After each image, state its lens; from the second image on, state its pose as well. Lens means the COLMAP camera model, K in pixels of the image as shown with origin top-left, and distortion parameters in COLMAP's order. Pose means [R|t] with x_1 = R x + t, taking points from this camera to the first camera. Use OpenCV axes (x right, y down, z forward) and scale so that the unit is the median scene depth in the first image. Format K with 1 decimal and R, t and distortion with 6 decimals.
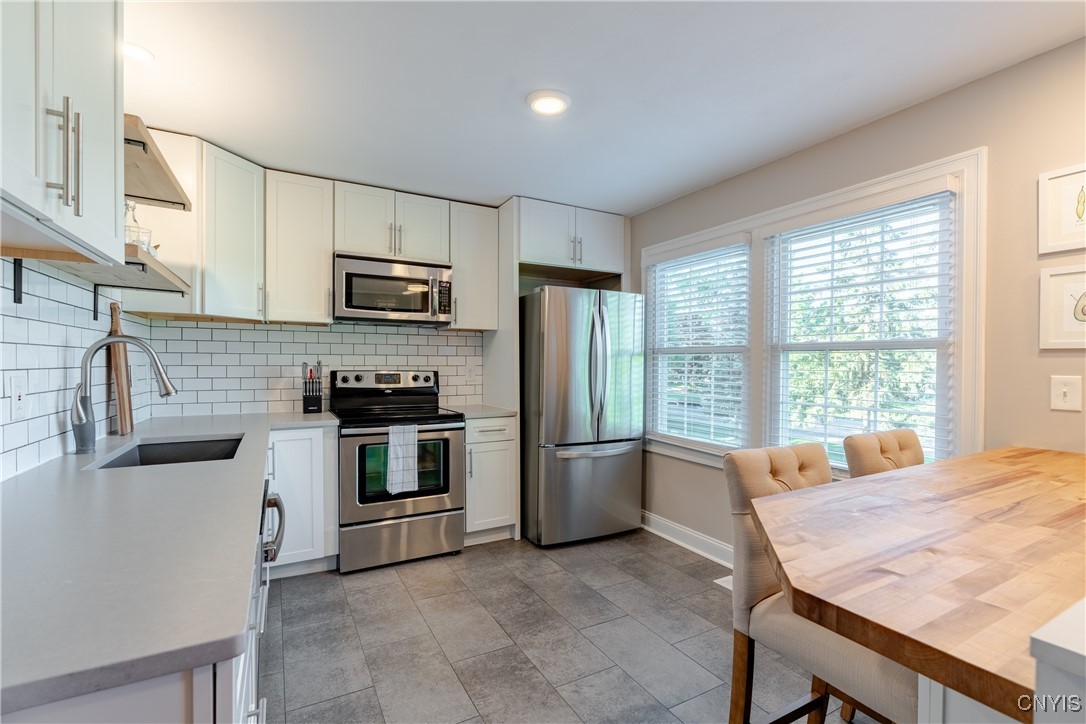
lens RADIAL K [[486.5, 0, 543.0], [0, 486.5, 362.0], [0, 0, 1]] dist [-0.009376, 0.000076]
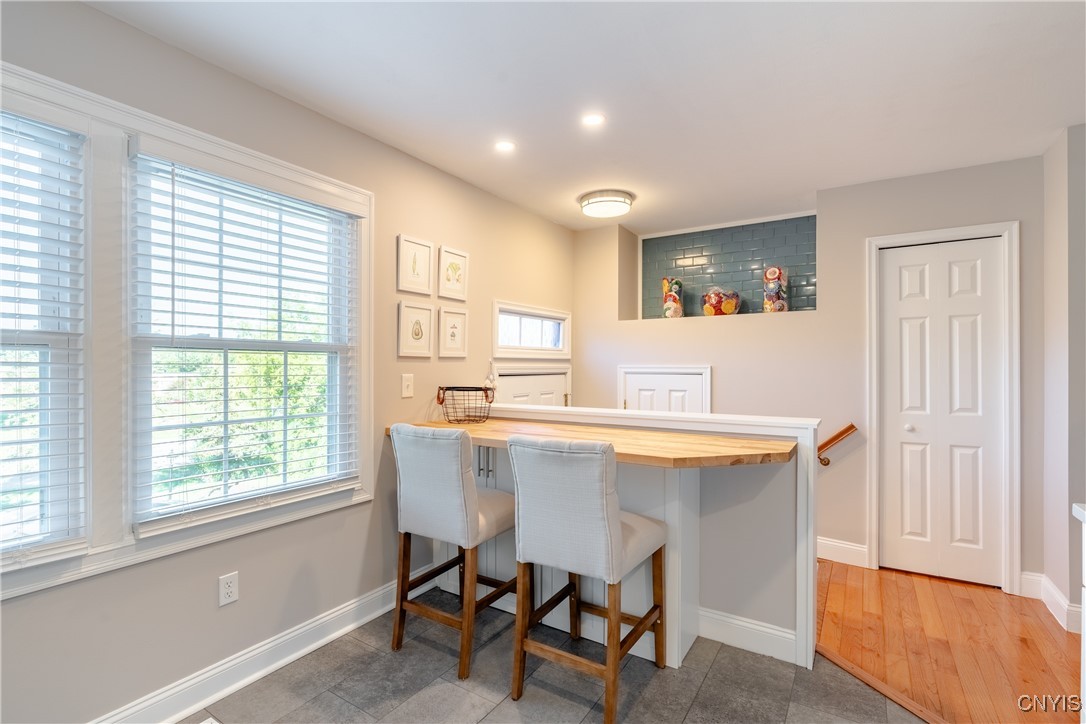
lens RADIAL K [[486.0, 0, 544.0], [0, 486.0, 359.1], [0, 0, 1]] dist [0.001863, 0.000825]
pose [[-0.480995, 0.002179, 0.876720, -0.272904], [-0.004916, 0.999974, -0.005183, -0.007028], [-0.876709, -0.006803, -0.480972, 0.822472]]
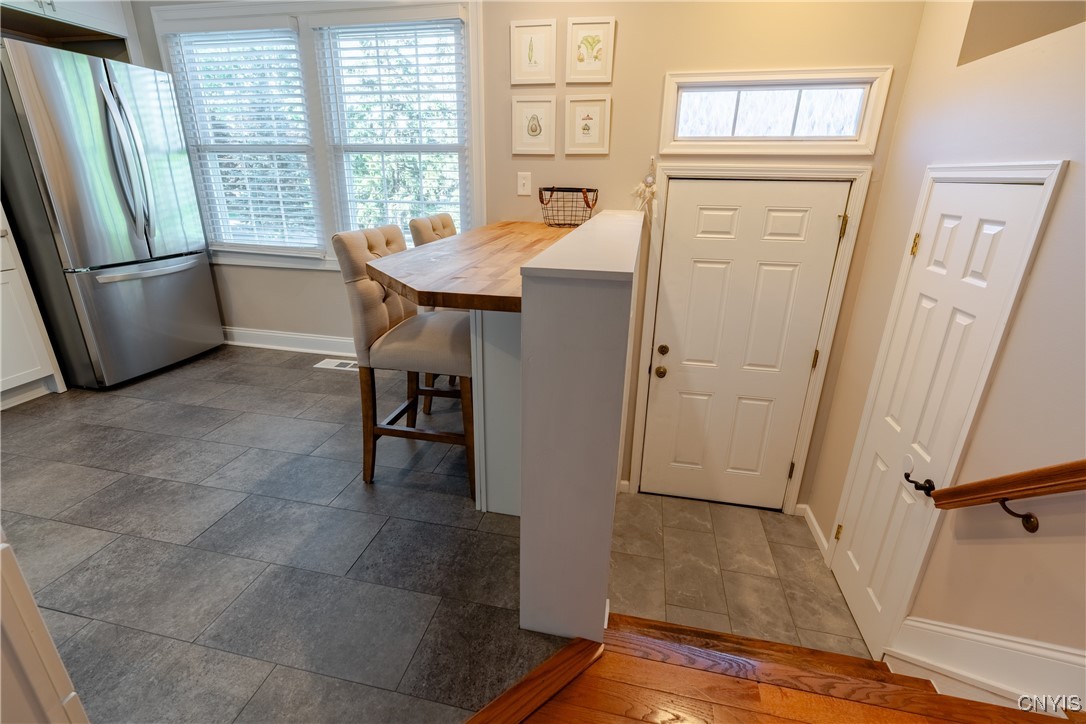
lens RADIAL K [[483.7, 0, 542.5], [0, 483.7, 341.5], [0, 0, 1]] dist [-0.002497, 0.000877]
pose [[0.646706, -0.249562, 0.720757, -0.099861], [-0.006004, 0.943263, 0.331992, 0.015626], [-0.762716, -0.219029, 0.608515, -0.084862]]
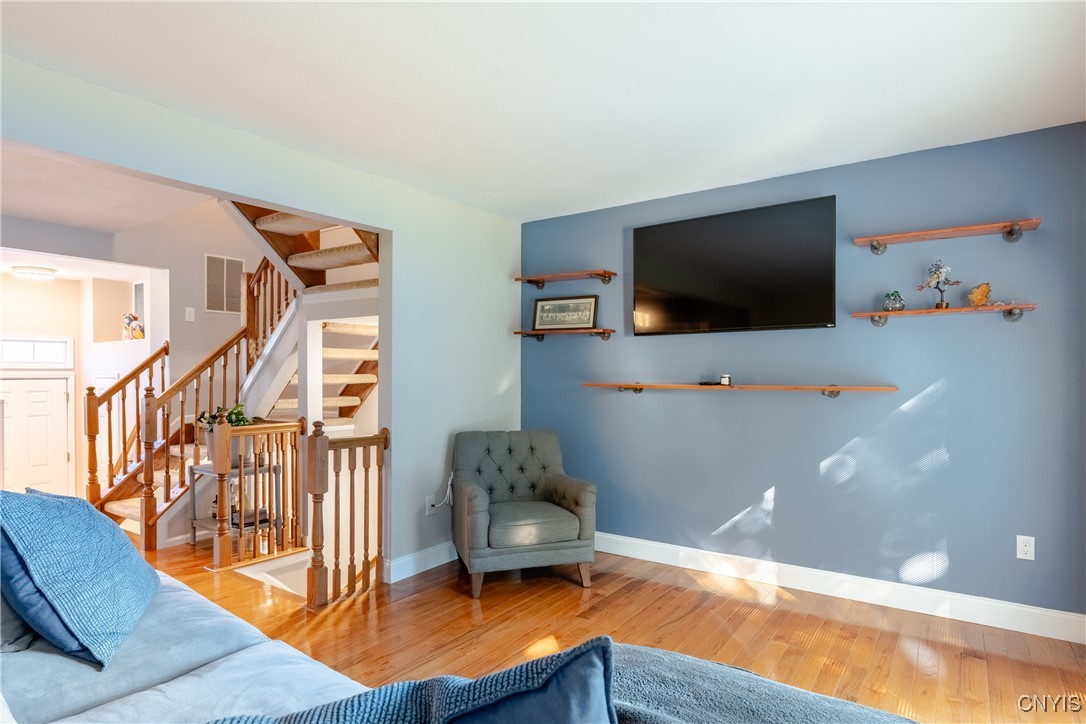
lens RADIAL K [[599.1, 0, 542.2], [0, 599.1, 379.9], [0, 0, 1]] dist [-0.002178, -0.000406]
pose [[-0.447926, -0.019669, 0.893854, -2.293905], [-0.001181, 0.999770, 0.021408, -0.024623], [-0.894070, 0.008534, -0.447846, -0.600035]]
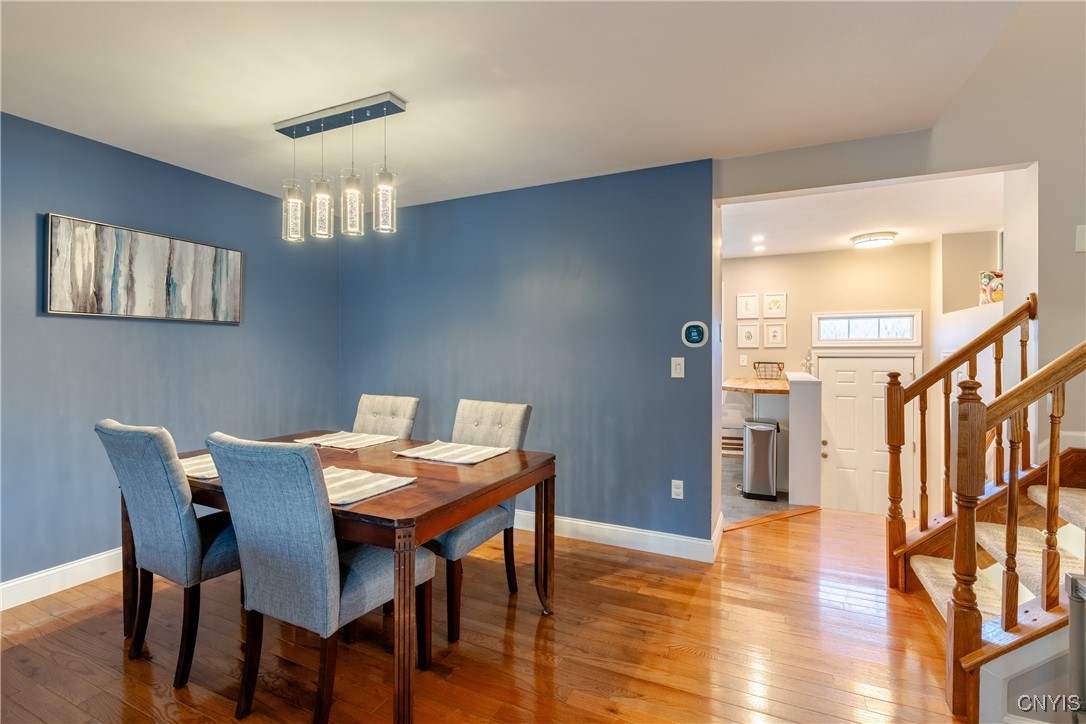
lens RADIAL K [[490.4, 0, 548.0], [0, 490.4, 353.2], [0, 0, 1]] dist [-0.001639, 0.000050]
pose [[0.795016, -0.013021, 0.606449, -1.278200], [0.010317, 0.999915, 0.007945, -0.017157], [-0.606501, -0.000059, 0.795083, -0.554594]]
